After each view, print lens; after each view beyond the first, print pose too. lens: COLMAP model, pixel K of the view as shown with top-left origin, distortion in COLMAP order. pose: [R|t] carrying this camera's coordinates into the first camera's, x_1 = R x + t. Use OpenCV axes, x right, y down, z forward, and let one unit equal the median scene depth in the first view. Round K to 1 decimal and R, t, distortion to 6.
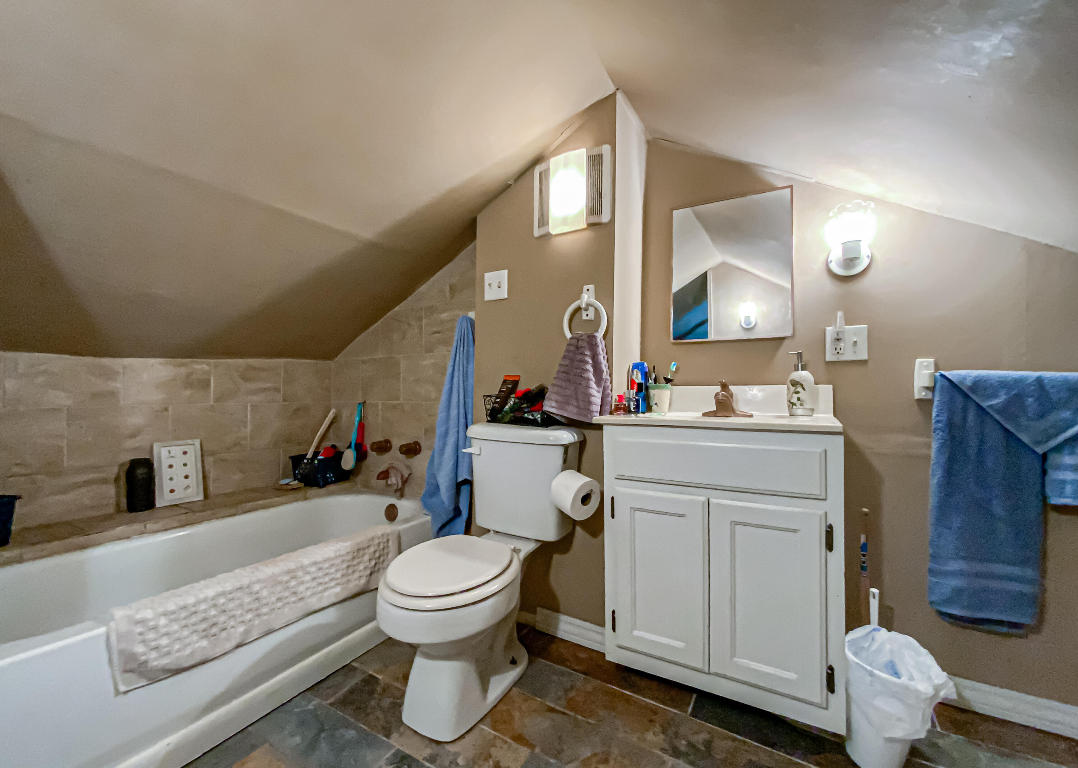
lens RADIAL K [[430.8, 0, 540.1], [0, 430.8, 381.0], [0, 0, 1]] dist [0.011540, -0.000178]
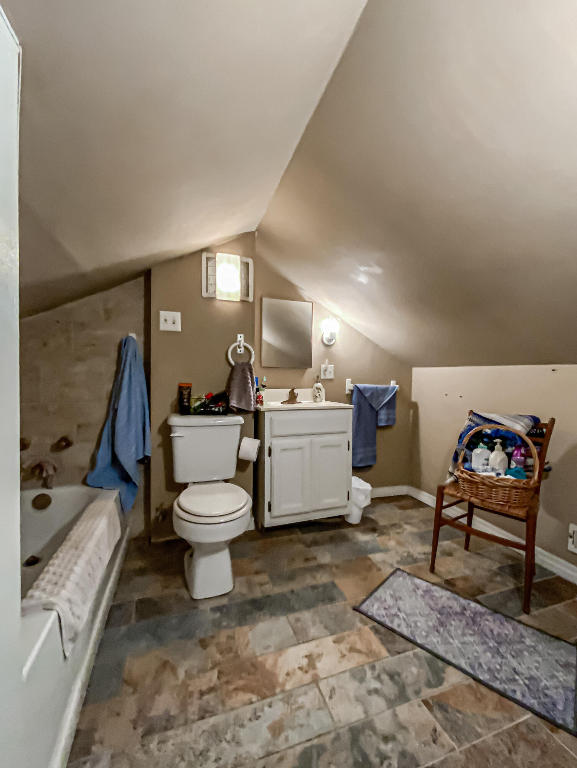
lens RADIAL K [[310.0, 0, 288.5], [0, 310.0, 384.0], [0, 0, 1]] dist [-0.000262, -0.000076]
pose [[0.658272, -0.002513, 0.752776, -0.754282], [-0.024590, 0.999389, 0.024840, -0.054126], [-0.752379, -0.034862, 0.657808, -0.004656]]
